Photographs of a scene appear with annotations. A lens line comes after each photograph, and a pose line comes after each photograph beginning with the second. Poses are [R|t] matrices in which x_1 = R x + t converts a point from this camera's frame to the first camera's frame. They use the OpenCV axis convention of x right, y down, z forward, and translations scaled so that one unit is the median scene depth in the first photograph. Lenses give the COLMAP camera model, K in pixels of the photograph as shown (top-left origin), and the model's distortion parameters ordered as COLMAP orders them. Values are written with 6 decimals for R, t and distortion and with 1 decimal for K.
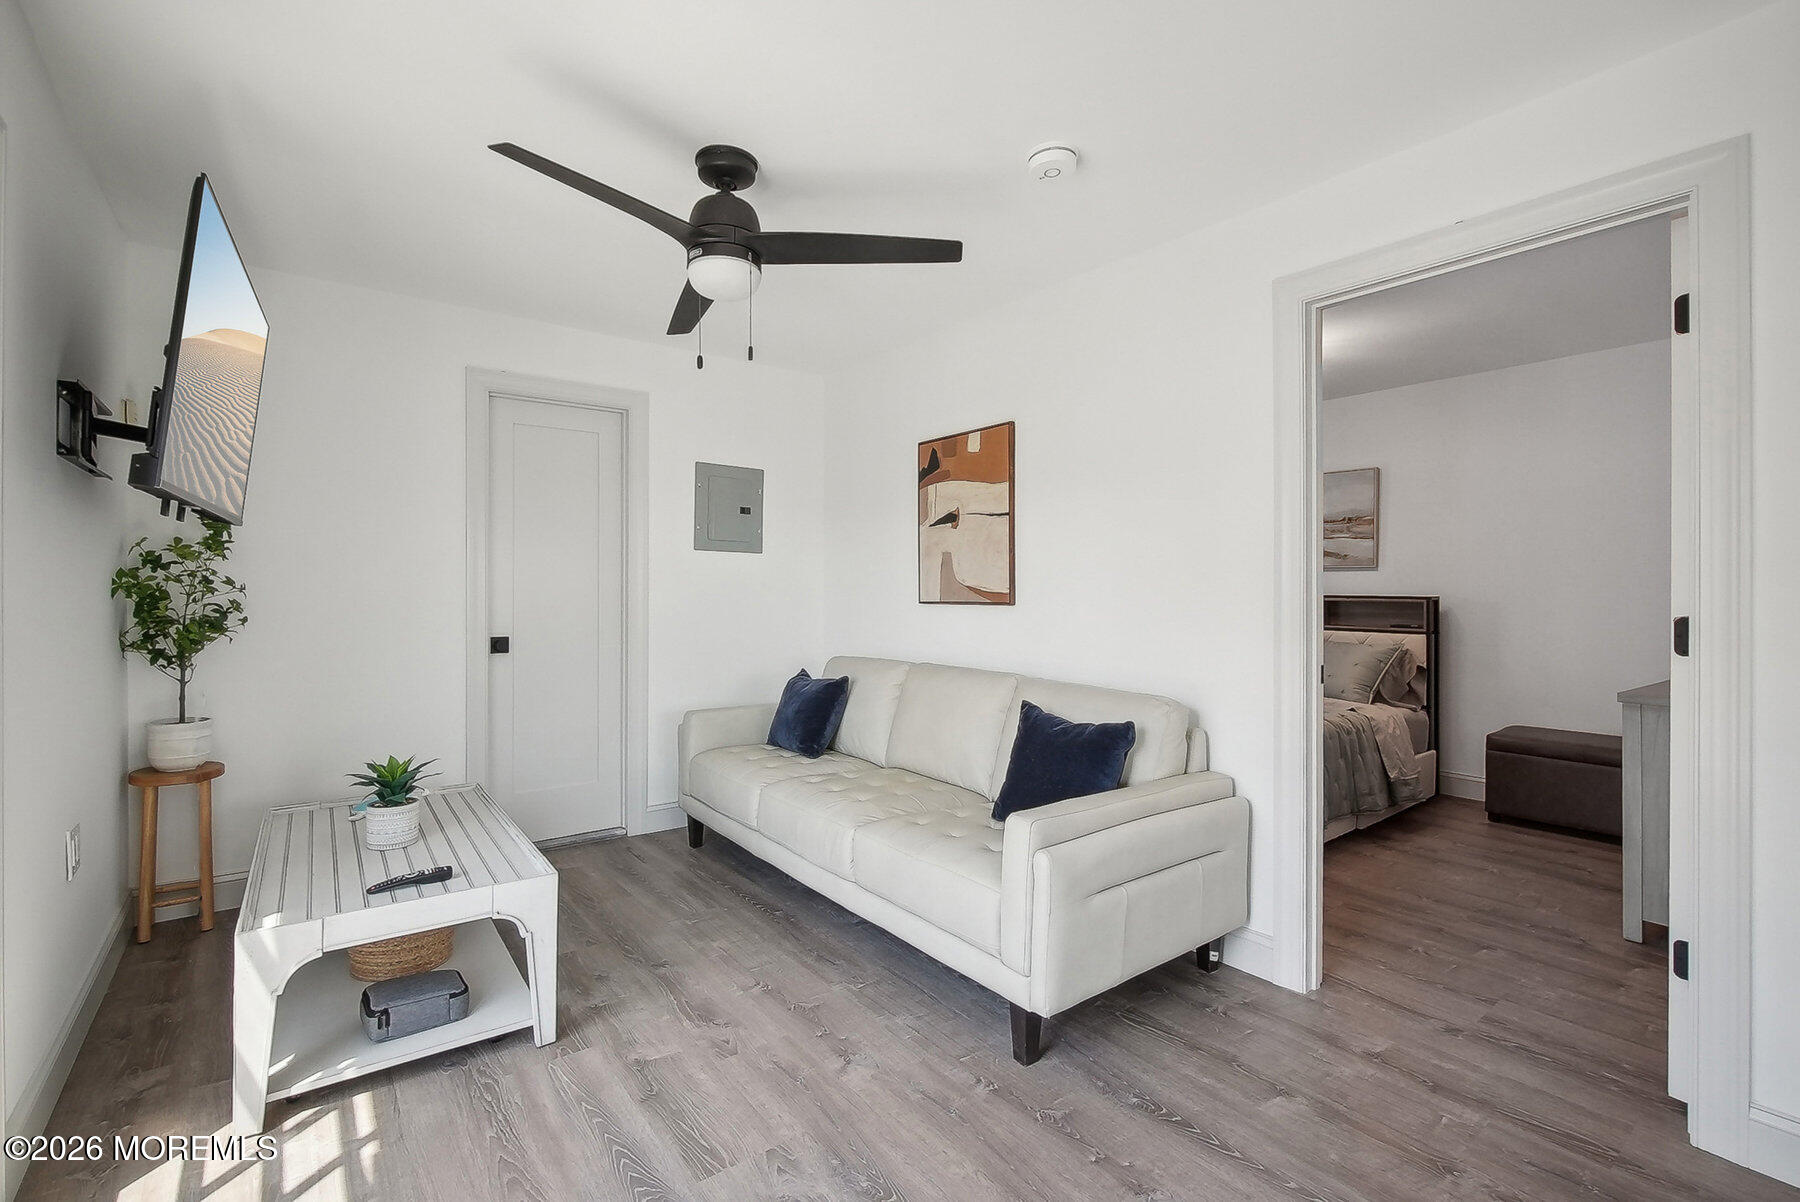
lens RADIAL K [[798.2, 0, 910.3], [0, 798.2, 588.0], [0, 0, 1]] dist [0.002995, 0.000401]
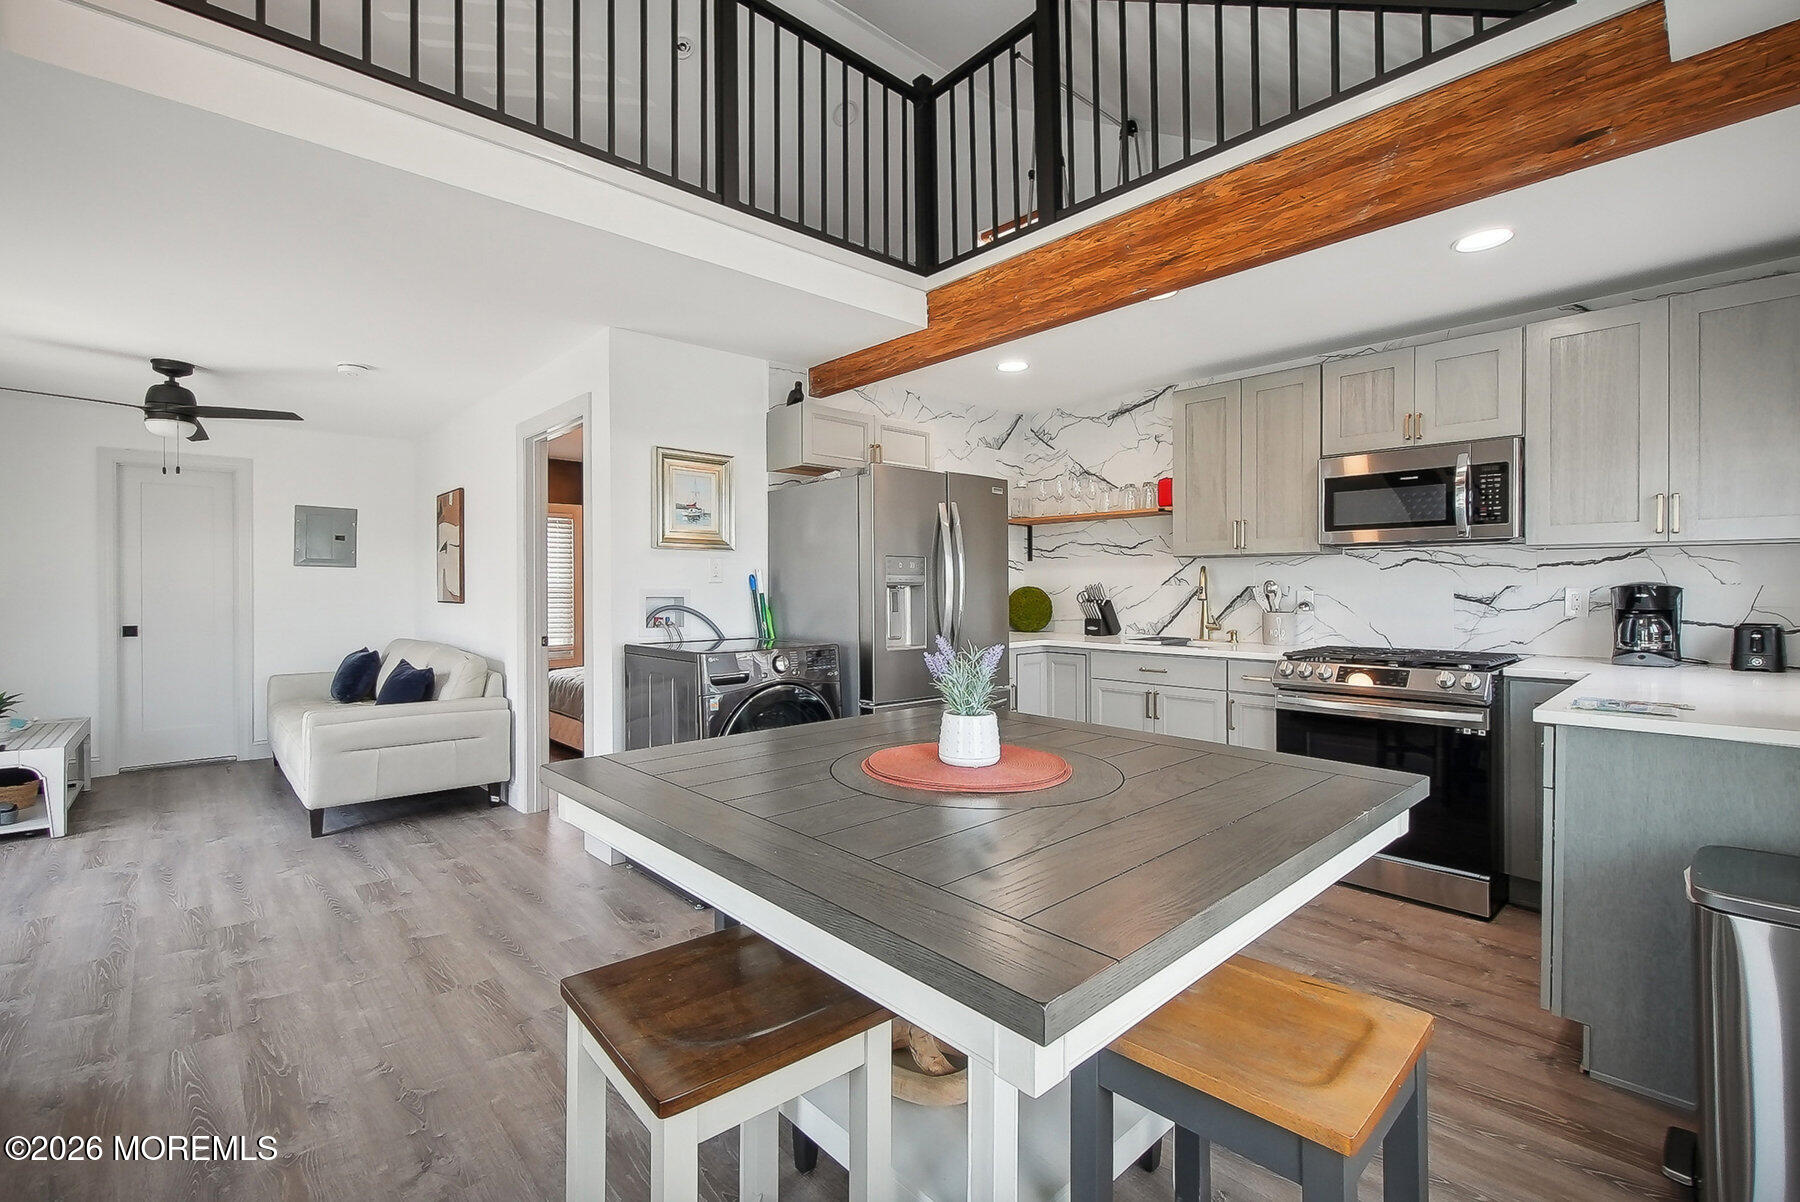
lens RADIAL K [[798.8, 0, 896.5], [0, 798.8, 587.7], [0, 0, 1]] dist [0.000896, 0.000222]
pose [[0.997326, -0.002290, 0.073051, 0.849701], [0.002104, 0.999994, 0.002628, -0.011797], [-0.073056, -0.002468, 0.997325, -0.631177]]
